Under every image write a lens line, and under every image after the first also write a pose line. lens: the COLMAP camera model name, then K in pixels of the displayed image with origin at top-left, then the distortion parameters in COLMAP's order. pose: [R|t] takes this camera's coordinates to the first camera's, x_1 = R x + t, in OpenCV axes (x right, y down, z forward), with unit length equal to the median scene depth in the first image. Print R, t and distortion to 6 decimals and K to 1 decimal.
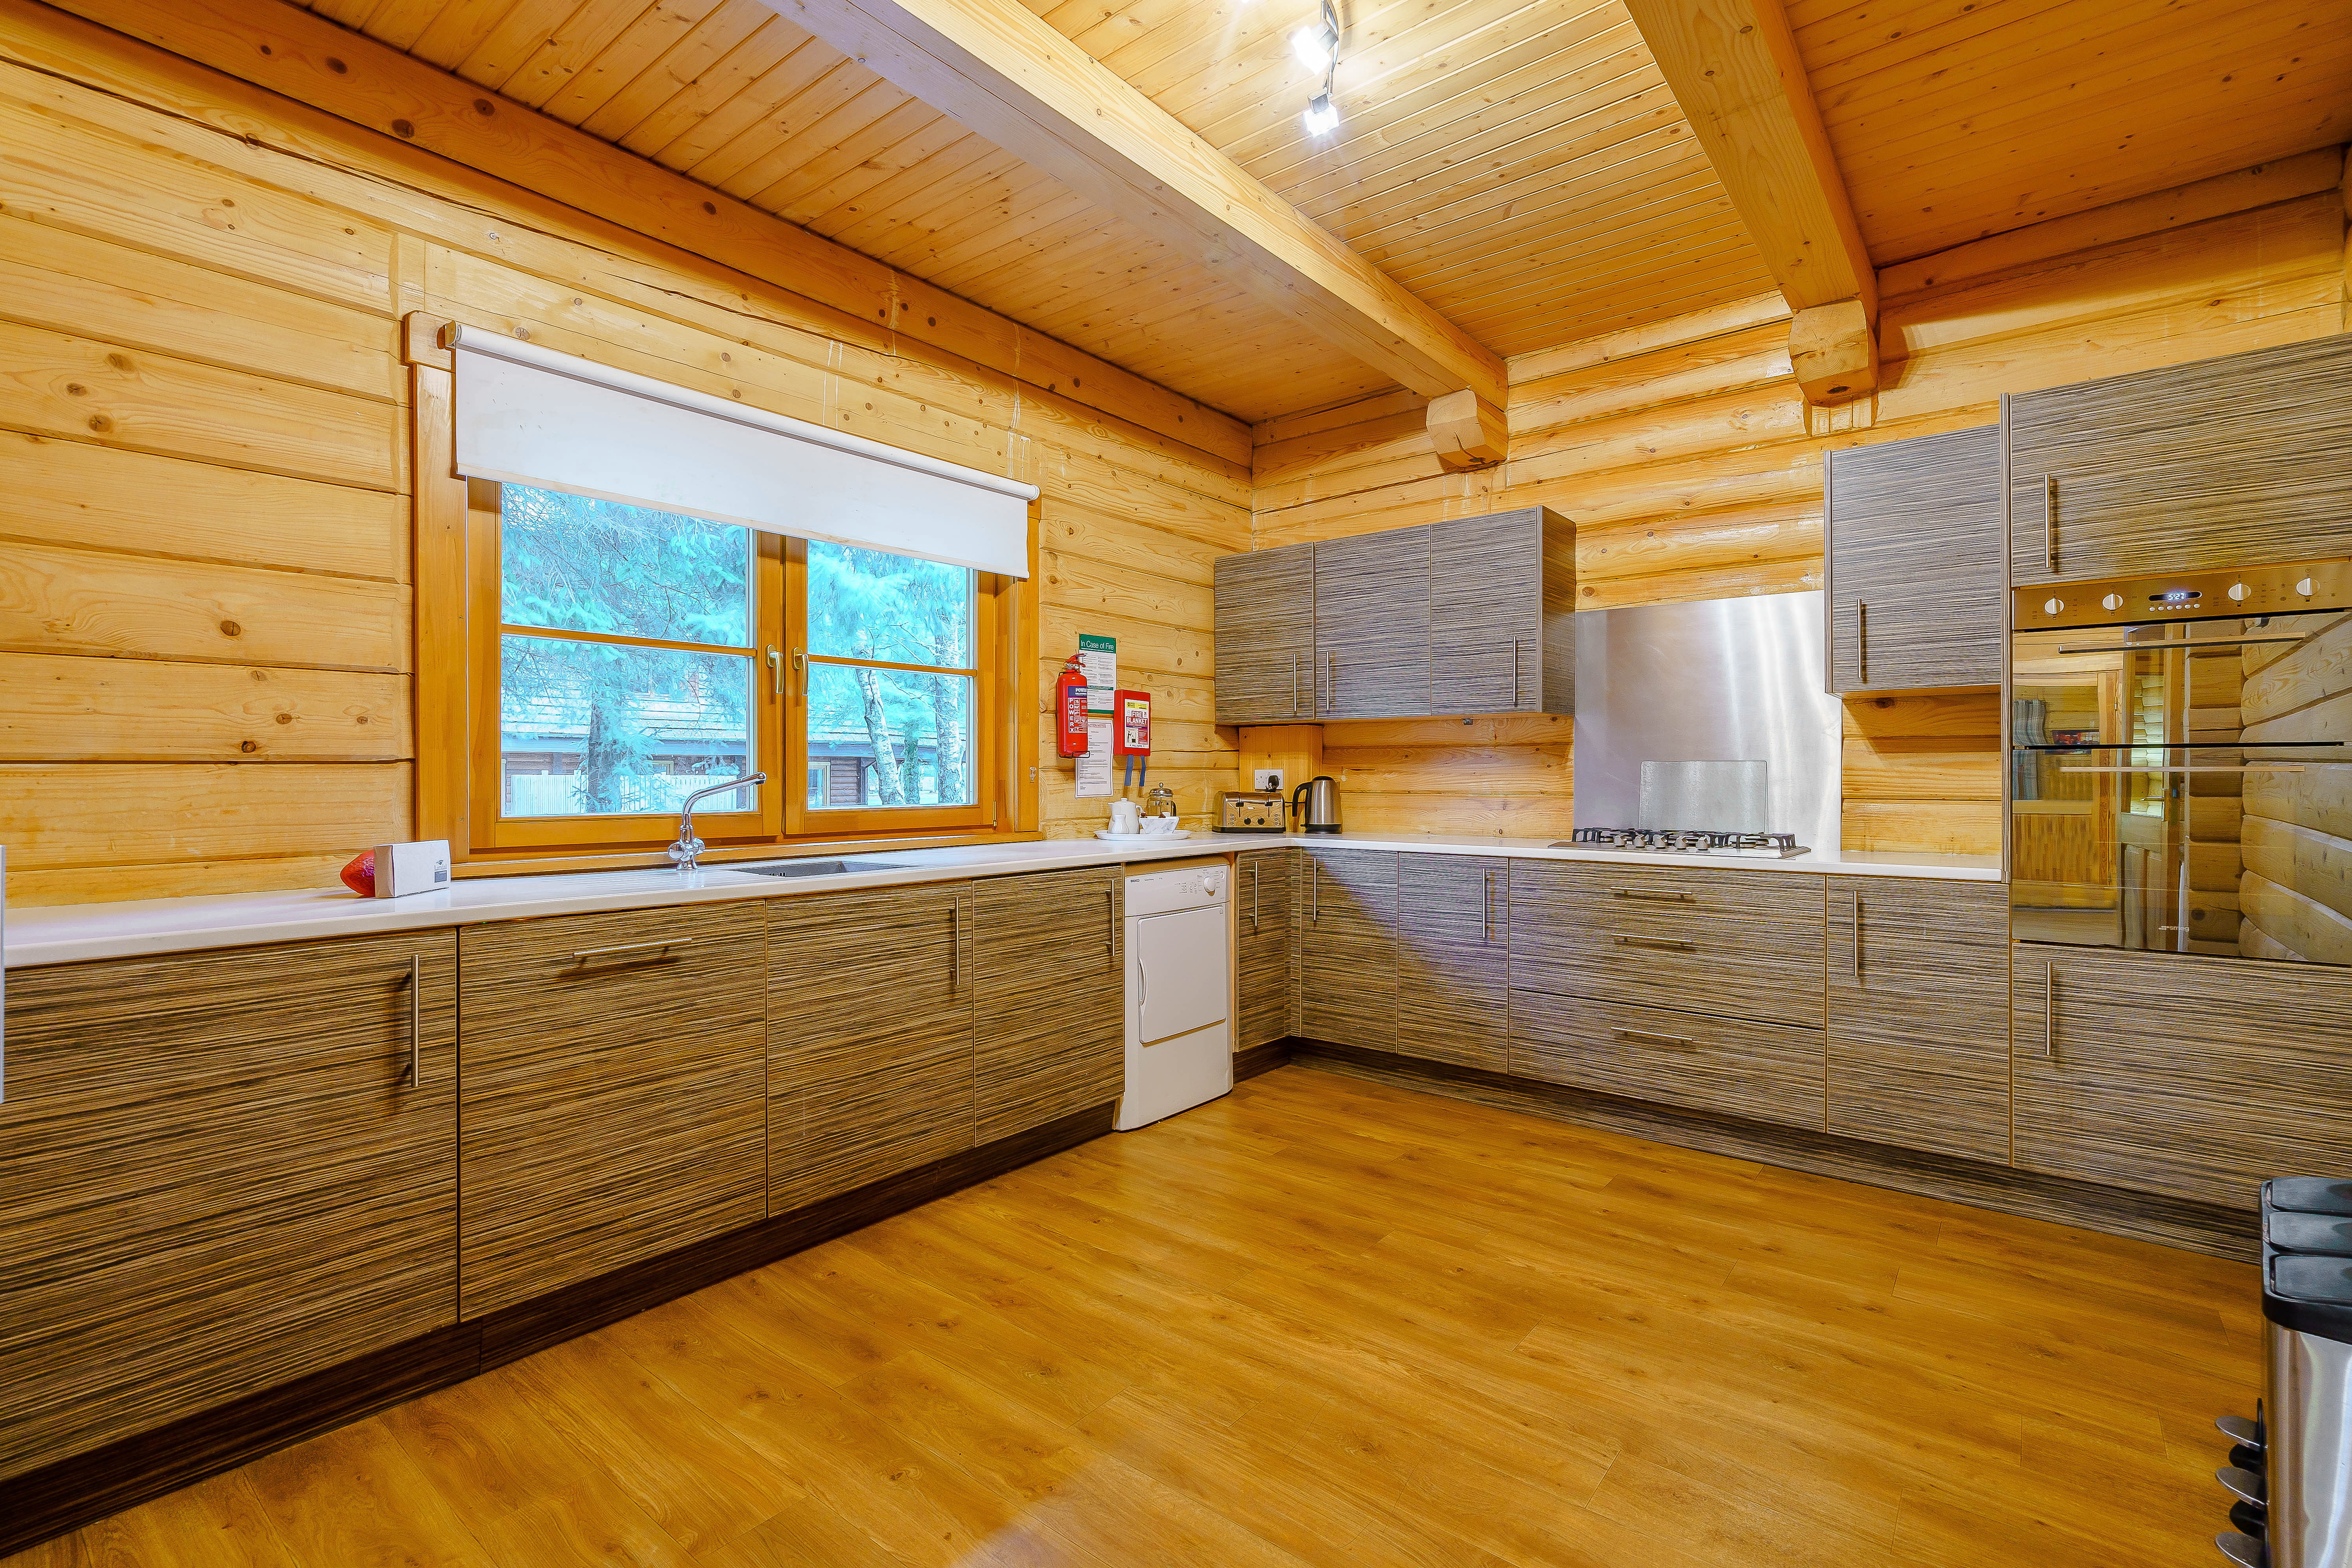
lens RADIAL K [[1094.2, 0, 1173.5], [0, 1094.2, 784.2], [0, 0, 1]] dist [0.000815, 0.000821]
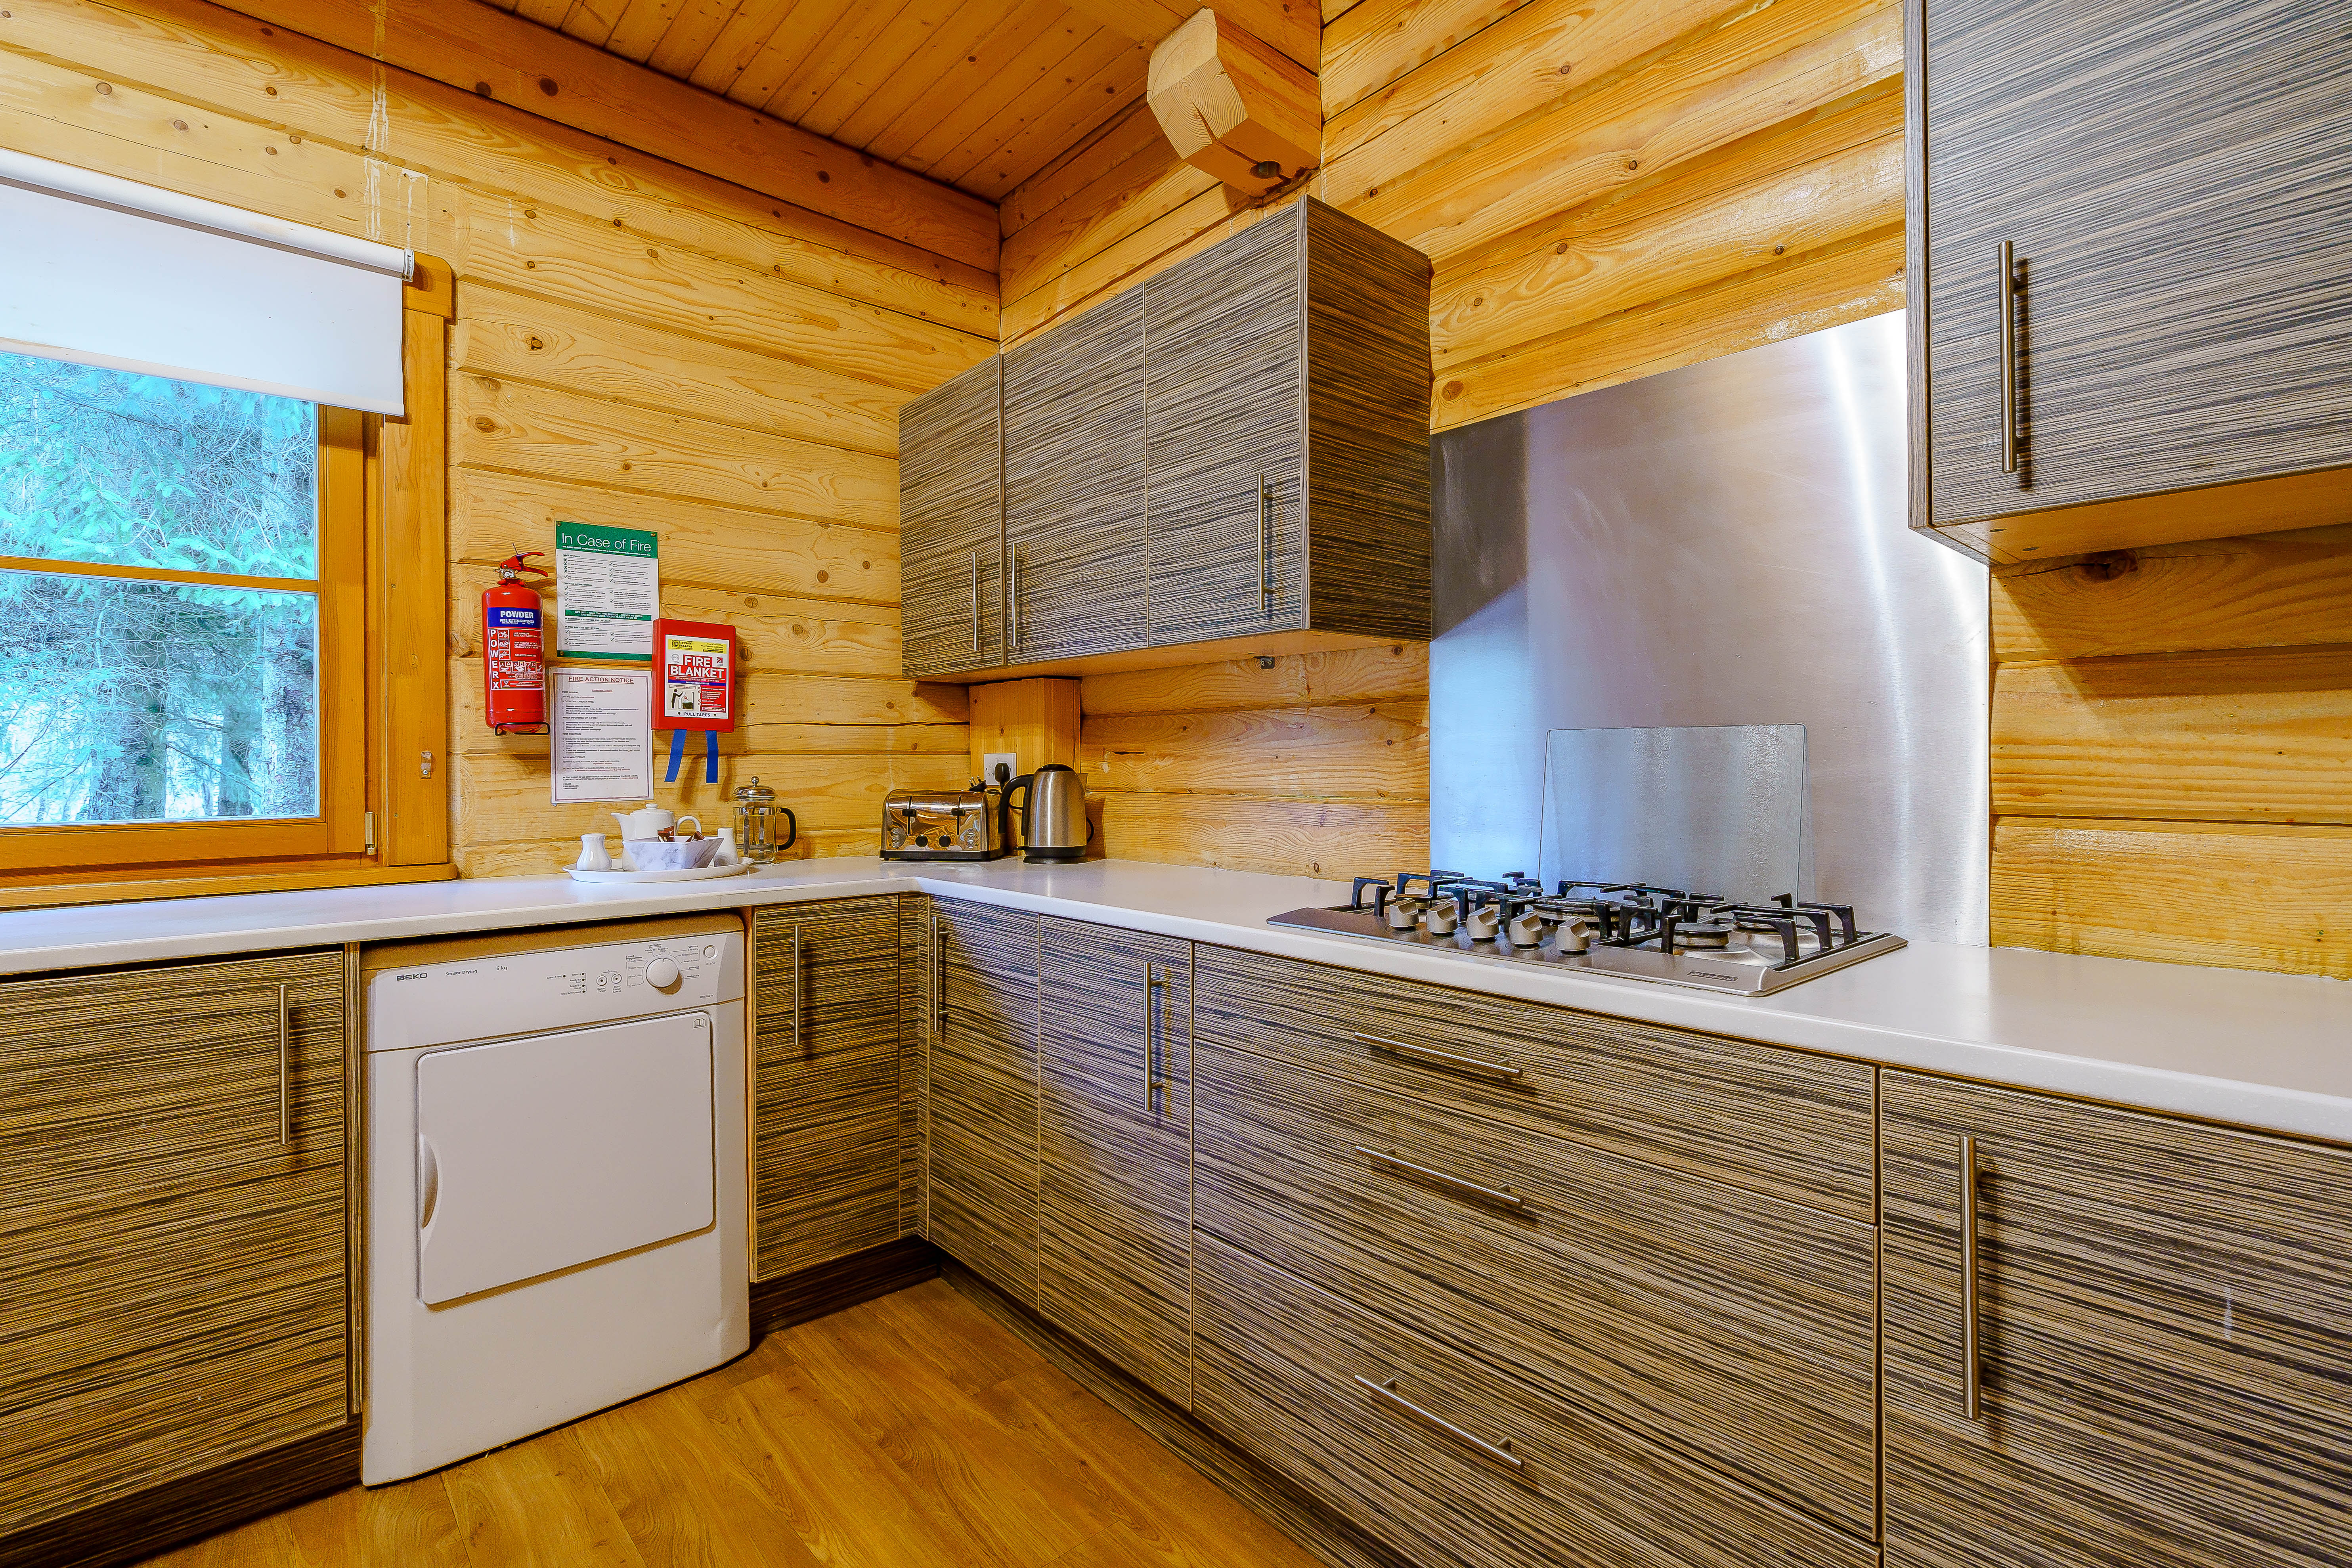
lens RADIAL K [[1094.3, 0, 1177.8], [0, 1094.3, 769.5], [0, 0, 1]] dist [0.000815, 0.000821]
pose [[0.985674, -0.003886, -0.168614, 0.336362], [0.003682, 0.999992, -0.001523, -0.003858], [0.168619, 0.000880, 0.985681, 0.485833]]
